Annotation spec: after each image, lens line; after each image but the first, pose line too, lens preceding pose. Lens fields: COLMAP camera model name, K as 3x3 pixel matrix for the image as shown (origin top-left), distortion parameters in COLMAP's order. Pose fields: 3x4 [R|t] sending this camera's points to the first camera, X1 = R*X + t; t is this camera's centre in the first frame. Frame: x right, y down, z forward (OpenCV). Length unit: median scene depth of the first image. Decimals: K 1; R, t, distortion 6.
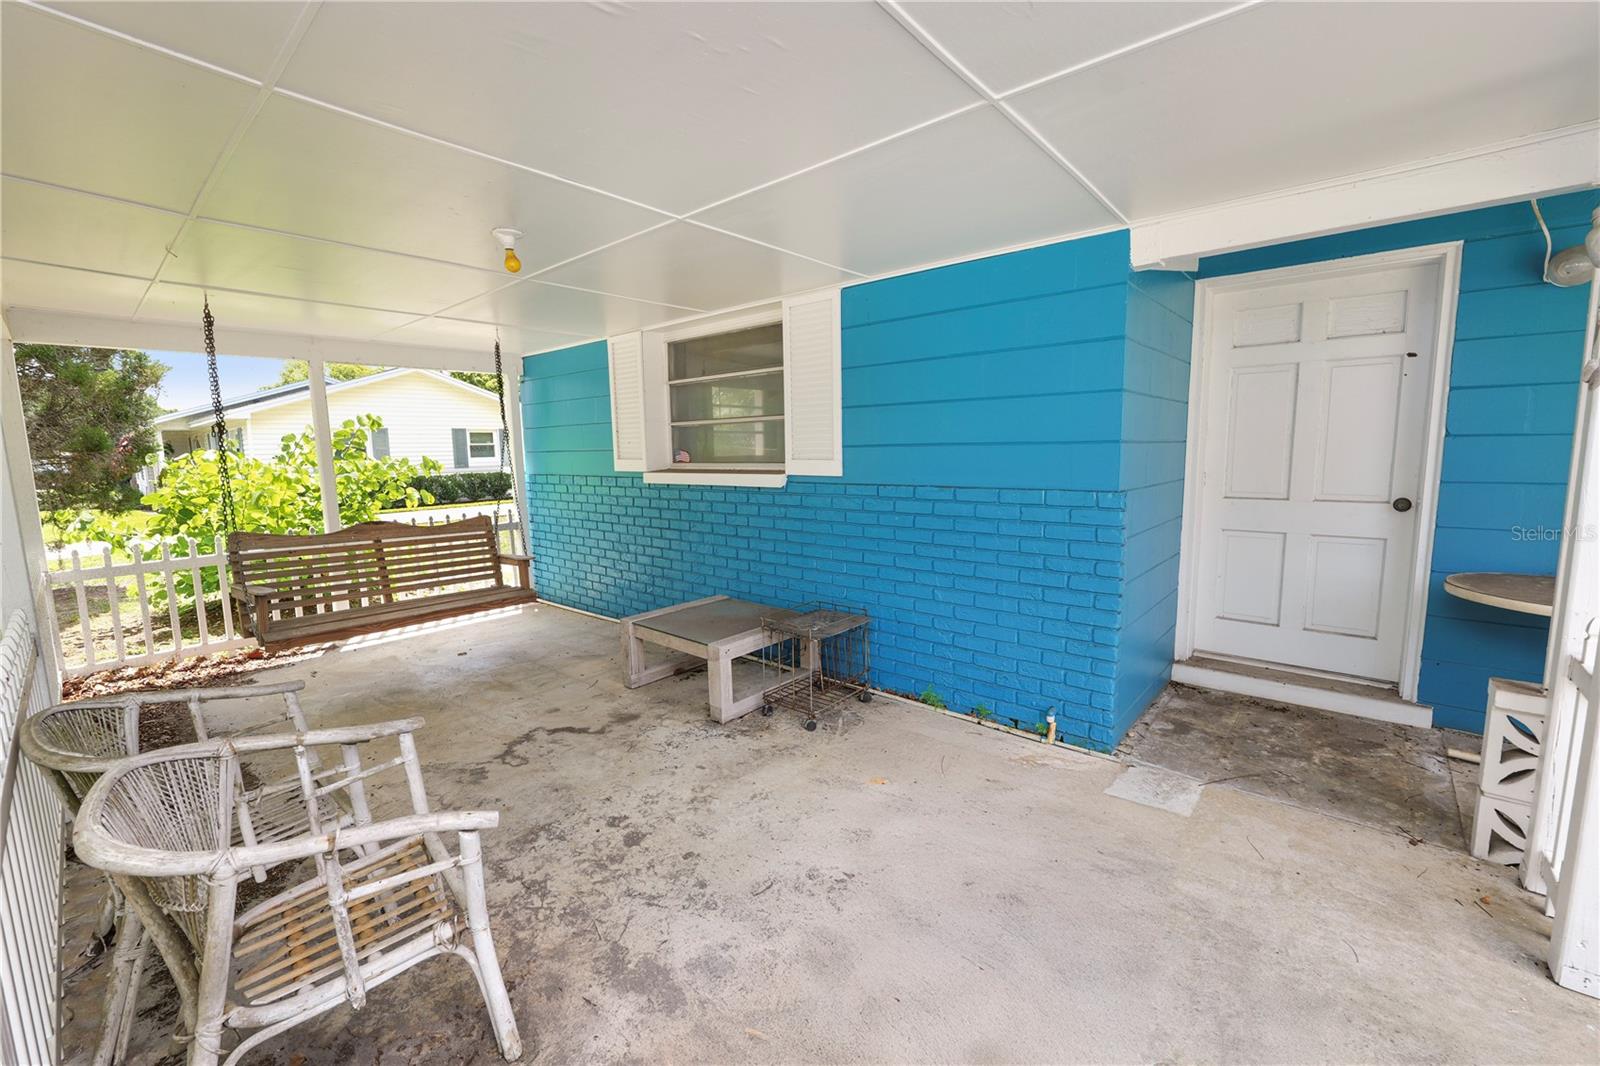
lens RADIAL K [[645.4, 0, 784.2], [0, 645.4, 530.1], [0, 0, 1]] dist [-0.010652, -0.000138]
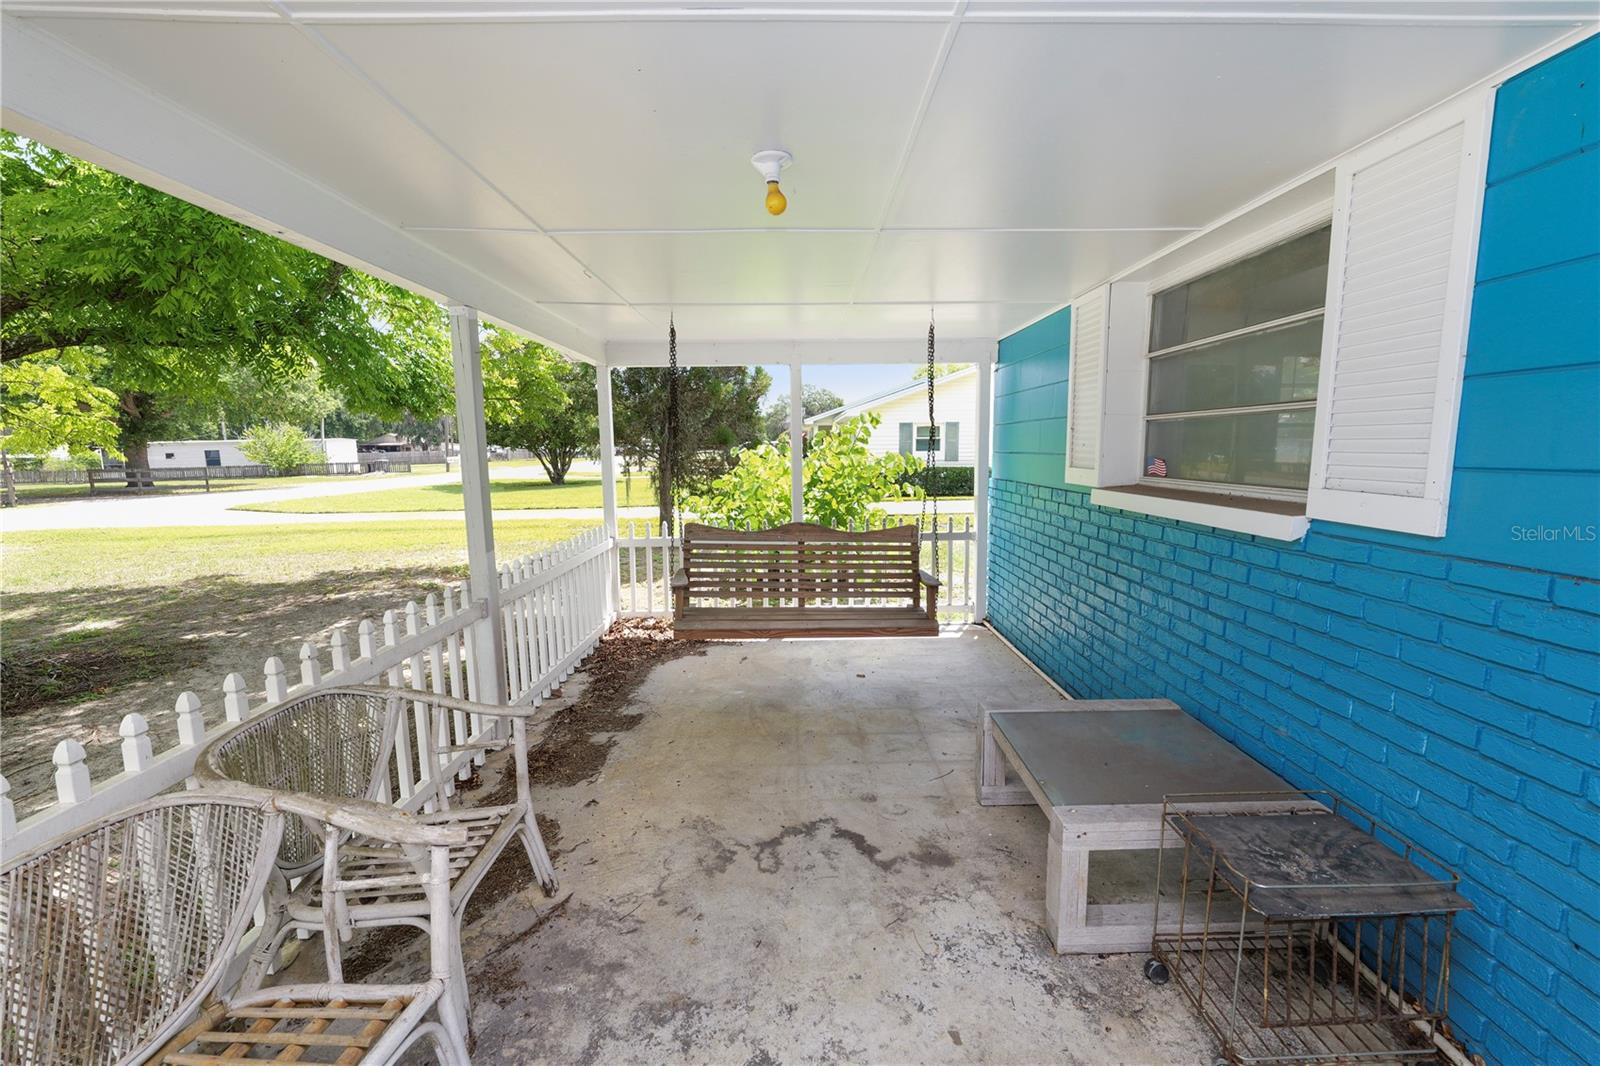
lens RADIAL K [[649.8, 0, 801.6], [0, 649.8, 530.7], [0, 0, 1]] dist [-0.002990, -0.000867]
pose [[0.679353, 0.106595, -0.726028, 0.098719], [-0.096066, 0.993797, 0.056018, -0.062203], [0.727496, 0.031690, 0.685379, 0.340278]]
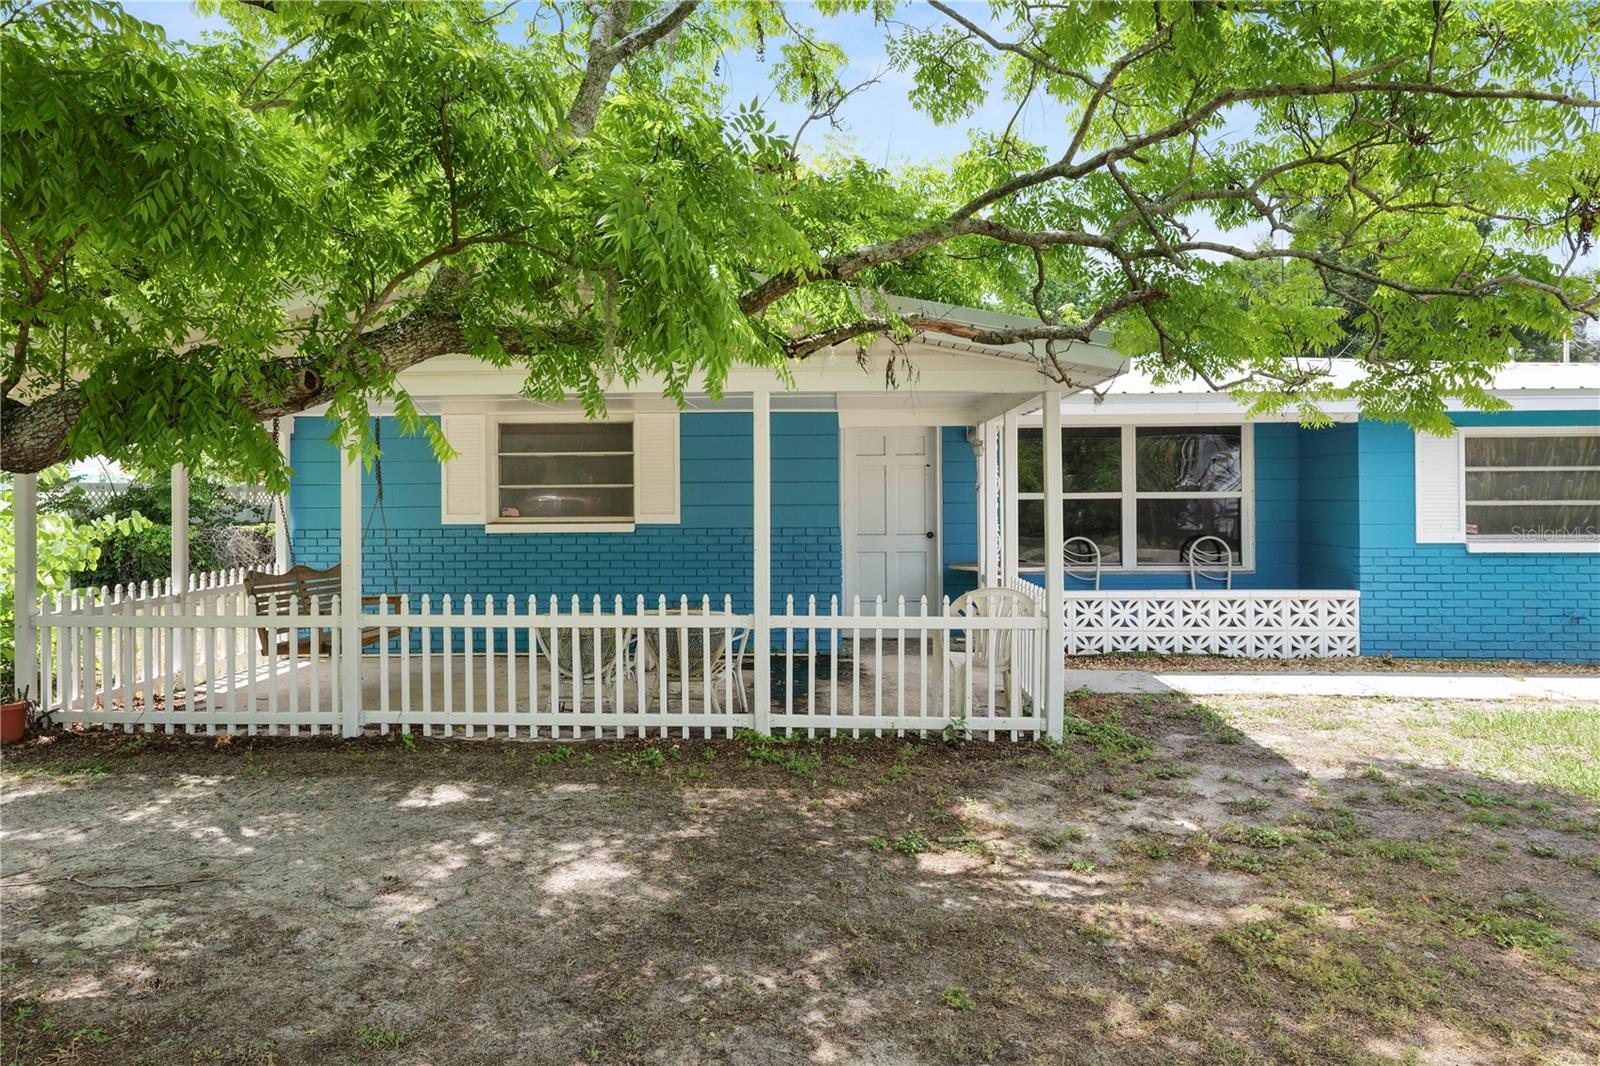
lens RADIAL K [[1098.4, 0, 797.2], [0, 1098.4, 493.2], [0, 0, 1]] dist [0.002516, 0.000793]
pose [[0.786739, 0.015184, 0.617099, -1.229574], [0.069797, 0.991098, -0.113370, 0.154566], [-0.613327, 0.132264, 0.778676, -1.195100]]
